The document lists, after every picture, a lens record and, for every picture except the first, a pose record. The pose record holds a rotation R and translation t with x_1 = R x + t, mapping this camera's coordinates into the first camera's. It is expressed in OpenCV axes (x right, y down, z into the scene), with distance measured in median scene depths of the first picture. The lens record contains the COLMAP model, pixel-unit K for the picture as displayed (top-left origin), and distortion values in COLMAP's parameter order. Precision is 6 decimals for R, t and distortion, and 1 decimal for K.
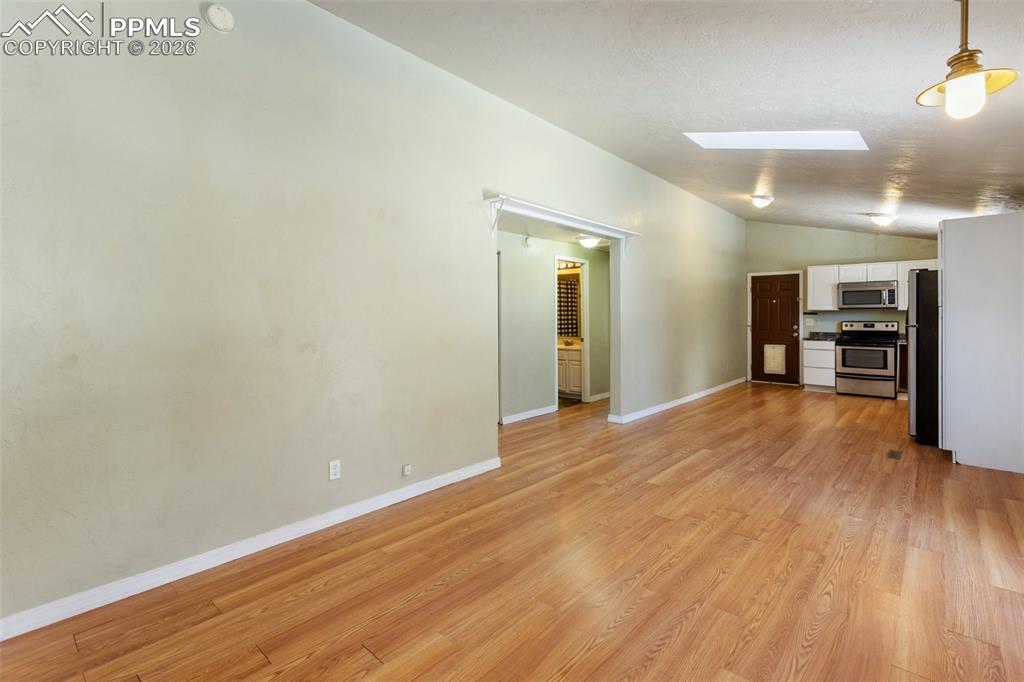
lens RADIAL K [[470.9, 0, 510.9], [0, 470.9, 317.5], [0, 0, 1]] dist [0.003001, 0.000759]
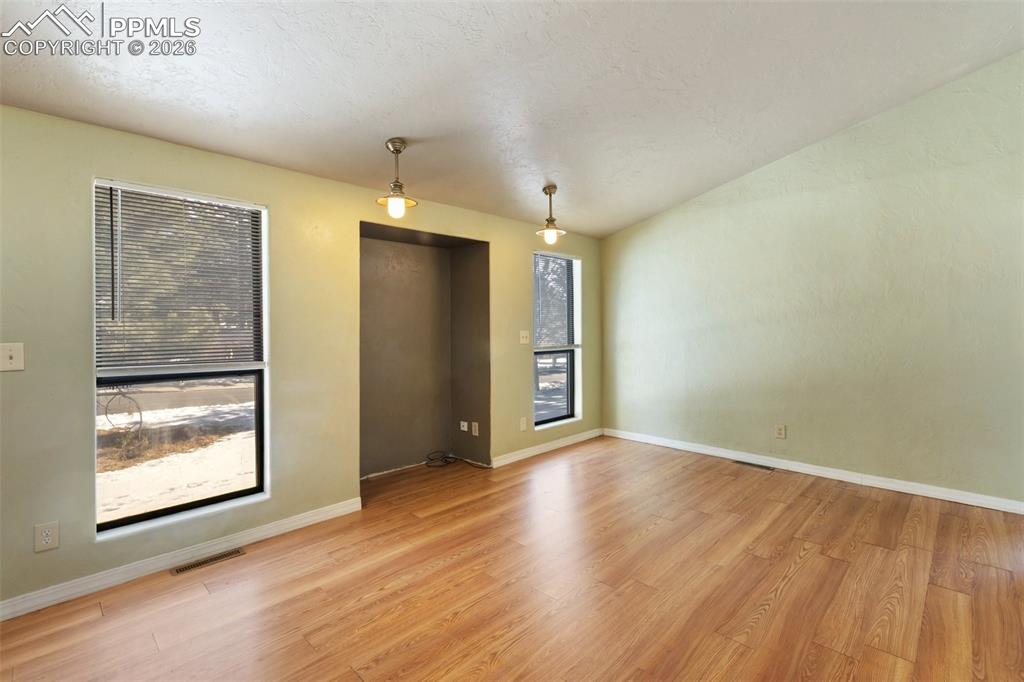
lens RADIAL K [[464.5, 0, 512.1], [0, 464.5, 324.2], [0, 0, 1]] dist [0.000976, 0.000538]
pose [[-0.999186, 0.005295, 0.039984, 0.187678], [0.005638, 0.999948, 0.008478, -0.010554], [-0.039937, 0.008696, -0.999164, 1.143760]]
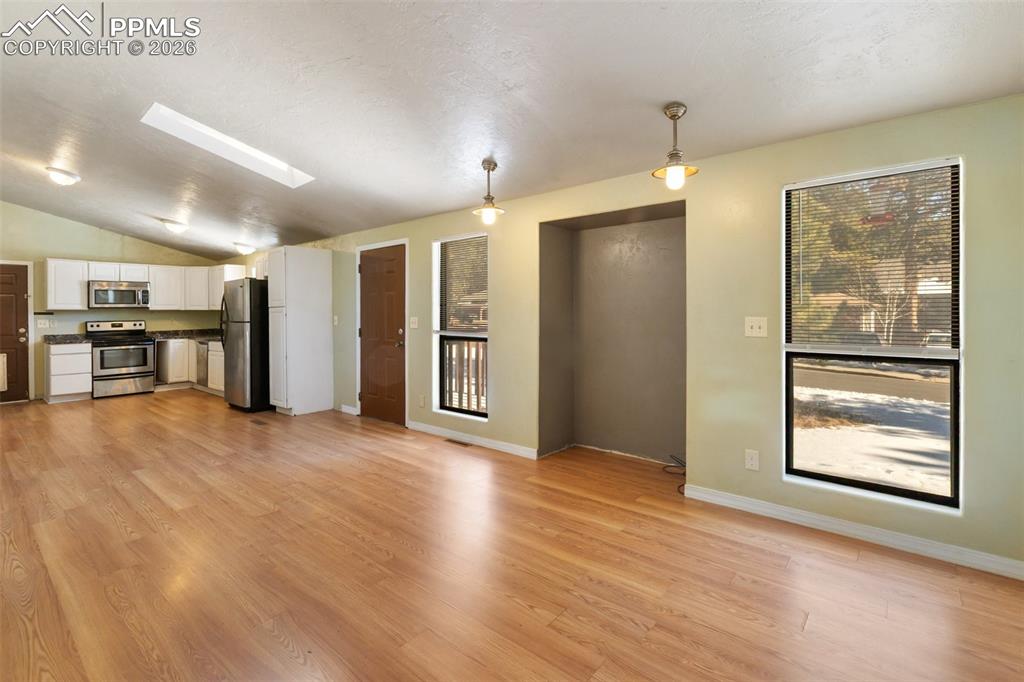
lens RADIAL K [[470.3, 0, 517.3], [0, 470.3, 311.1], [0, 0, 1]] dist [-0.000594, -0.000305]
pose [[-0.039628, 0.001885, 0.999213, -0.541700], [0.015098, 0.999885, -0.001287, 0.002705], [-0.999100, 0.015035, -0.039652, 0.393728]]
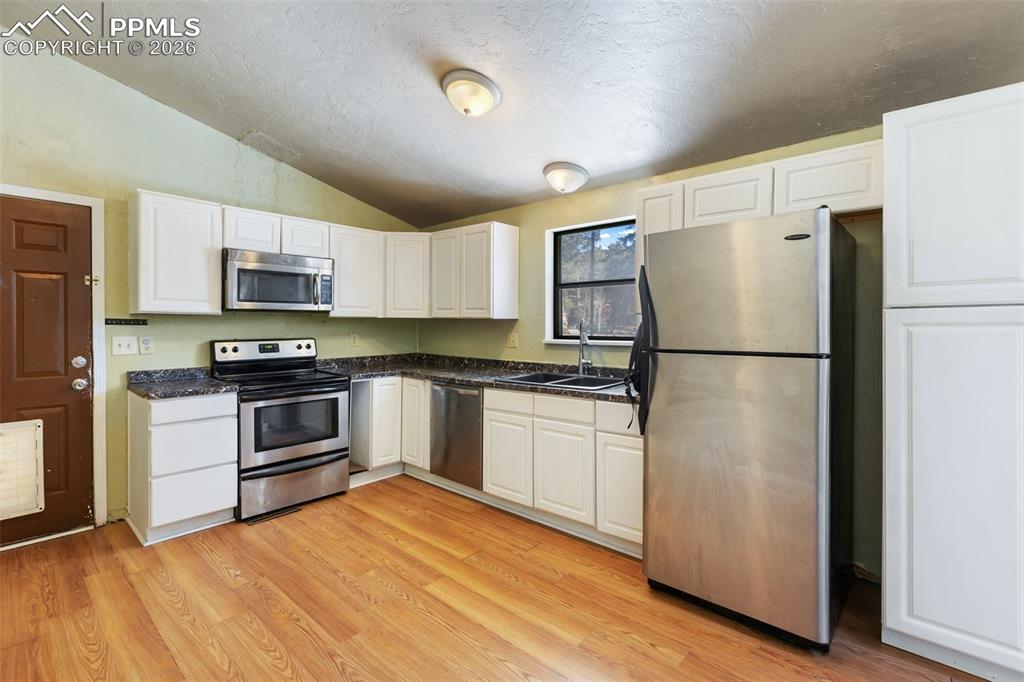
lens RADIAL K [[460.9, 0, 514.1], [0, 460.9, 327.5], [0, 0, 1]] dist [0.000941, -0.000303]
pose [[-0.013129, -0.006704, 0.999891, 0.594125], [0.004740, 0.999966, 0.006767, -0.010964], [-0.999903, 0.004828, -0.013097, 1.541373]]
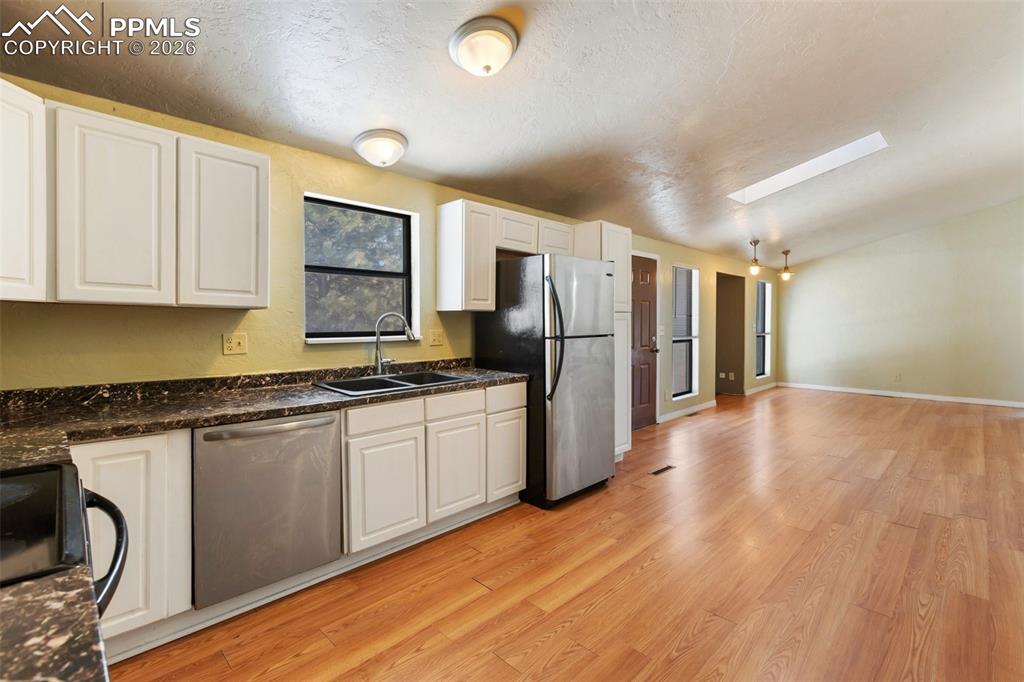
lens RADIAL K [[471.8, 0, 523.5], [0, 471.8, 323.2], [0, 0, 1]] dist [0.003511, 0.000519]
pose [[-0.999387, -0.002777, 0.034887, 1.189585], [-0.002309, 0.999907, 0.013427, -0.013985], [-0.034921, 0.013338, -0.999301, 2.185629]]
